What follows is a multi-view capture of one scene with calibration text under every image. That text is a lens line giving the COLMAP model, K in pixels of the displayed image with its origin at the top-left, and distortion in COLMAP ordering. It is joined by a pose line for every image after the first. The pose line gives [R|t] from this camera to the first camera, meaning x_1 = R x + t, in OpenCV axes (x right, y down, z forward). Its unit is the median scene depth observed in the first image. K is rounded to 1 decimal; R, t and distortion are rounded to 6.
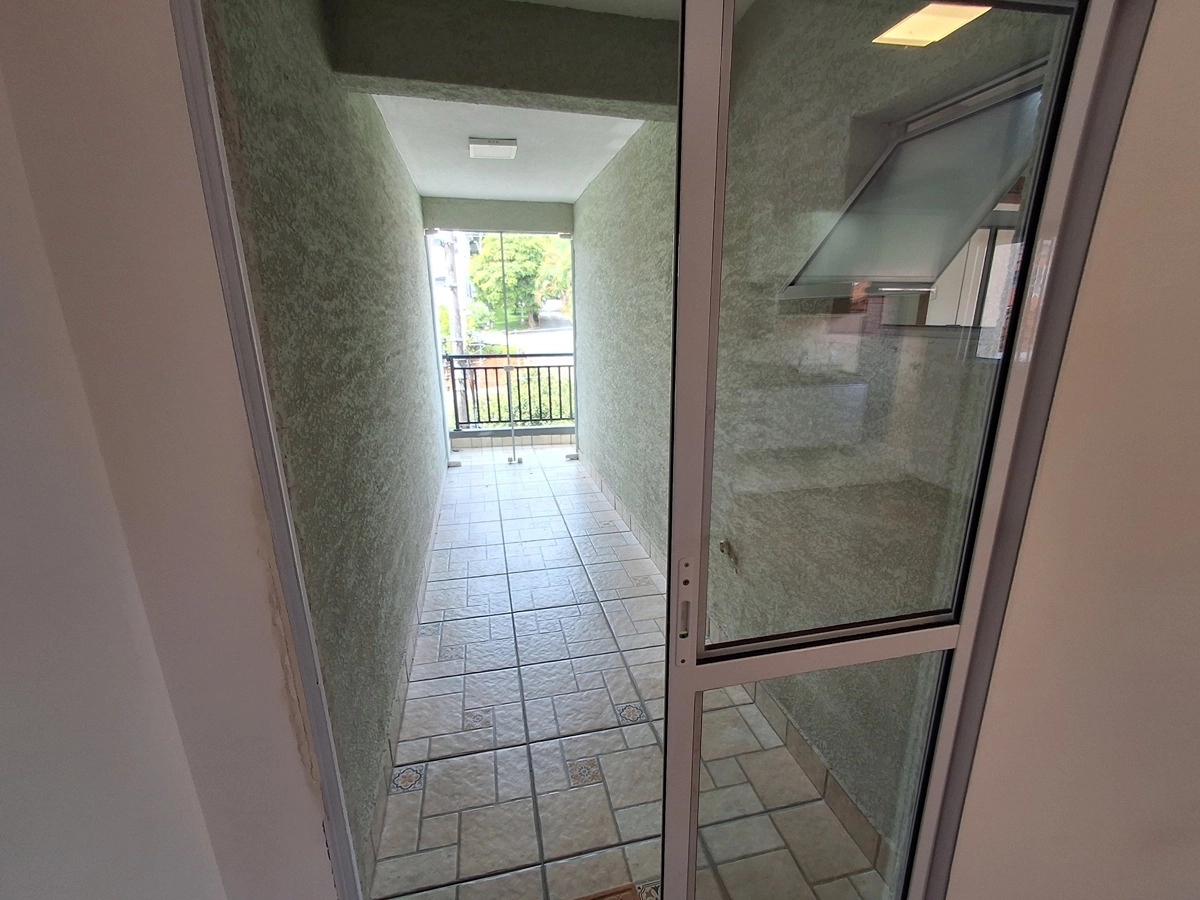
lens RADIAL K [[544.1, 0, 606.8], [0, 544.1, 475.1], [0, 0, 1]] dist [-0.004562, -0.000511]
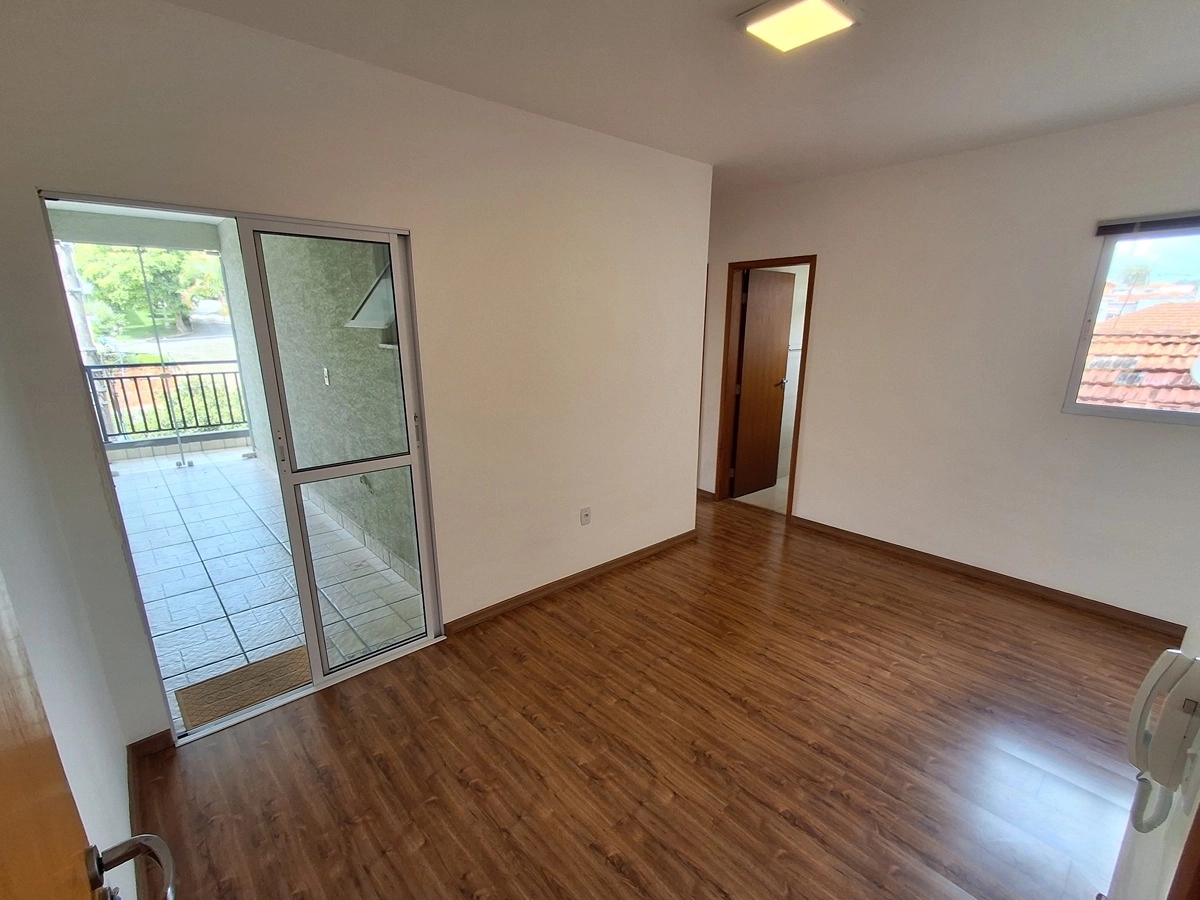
lens RADIAL K [[544.1, 0, 606.8], [0, 544.1, 475.1], [0, 0, 1]] dist [-0.004562, -0.000511]
pose [[0.869494, -0.122954, 0.478395, 0.030121], [0.126974, 0.991614, 0.024081, 0.063266], [-0.477344, 0.039806, 0.877815, -0.260517]]
